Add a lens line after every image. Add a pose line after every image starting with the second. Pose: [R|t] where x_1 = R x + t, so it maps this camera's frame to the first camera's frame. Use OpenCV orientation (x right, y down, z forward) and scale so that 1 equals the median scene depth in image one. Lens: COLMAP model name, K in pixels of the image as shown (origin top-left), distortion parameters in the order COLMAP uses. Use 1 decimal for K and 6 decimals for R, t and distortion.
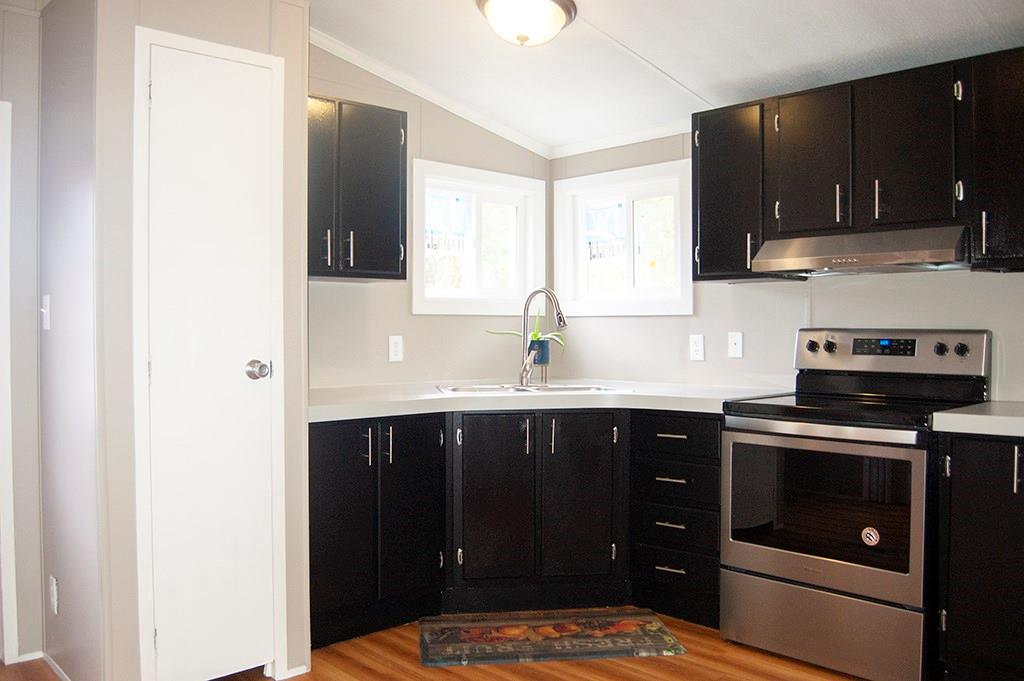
lens RADIAL K [[845.6, 0, 579.9], [0, 845.6, 342.6], [0, 0, 1]] dist [-0.044434, 0.001428]
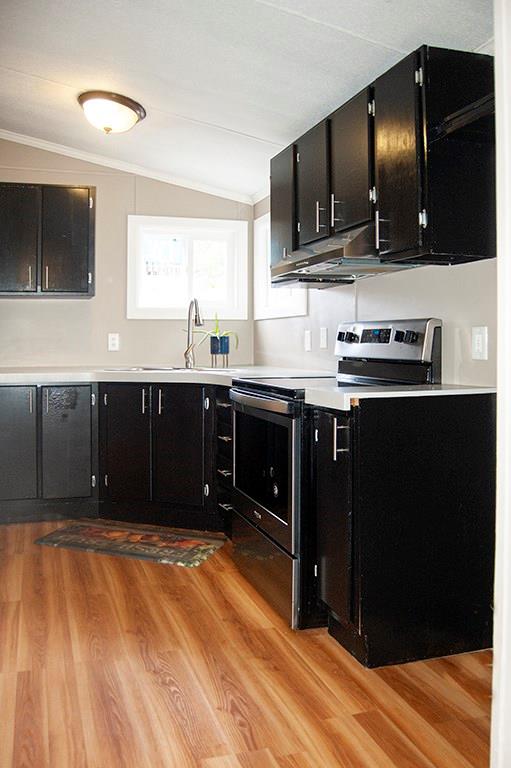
lens RADIAL K [[634.2, 0, 233.7], [0, 634.2, 333.7], [0, 0, 1]] dist [-0.044434, 0.001428]
pose [[0.868059, -0.010208, -0.496355, 0.628376], [-0.003842, 0.999621, -0.027277, 0.026564], [0.496446, 0.025585, 0.867691, 0.145808]]
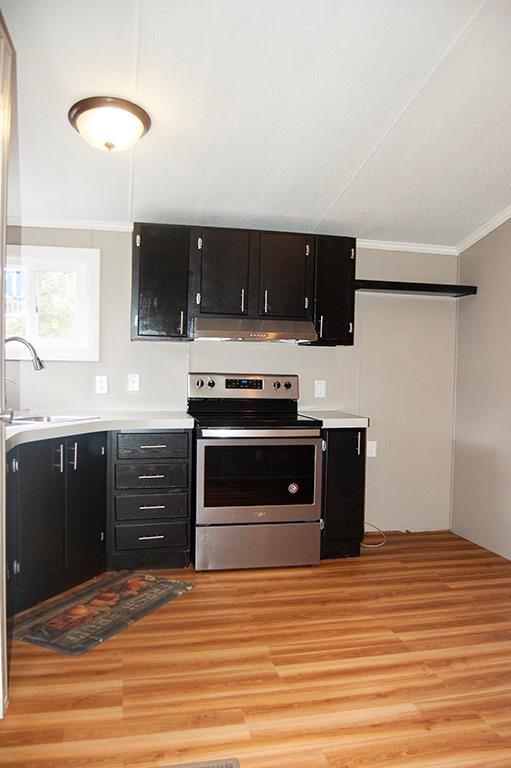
lens RADIAL K [[564.8, 0, 255.5], [0, 564.8, 399.6], [0, 0, 1]] dist [-0.068894, 0.007499]
pose [[0.573695, -0.031537, 0.818462, -0.592157], [-0.004891, 0.999109, 0.041925, -0.012139], [-0.819054, -0.028055, 0.573030, 0.305901]]
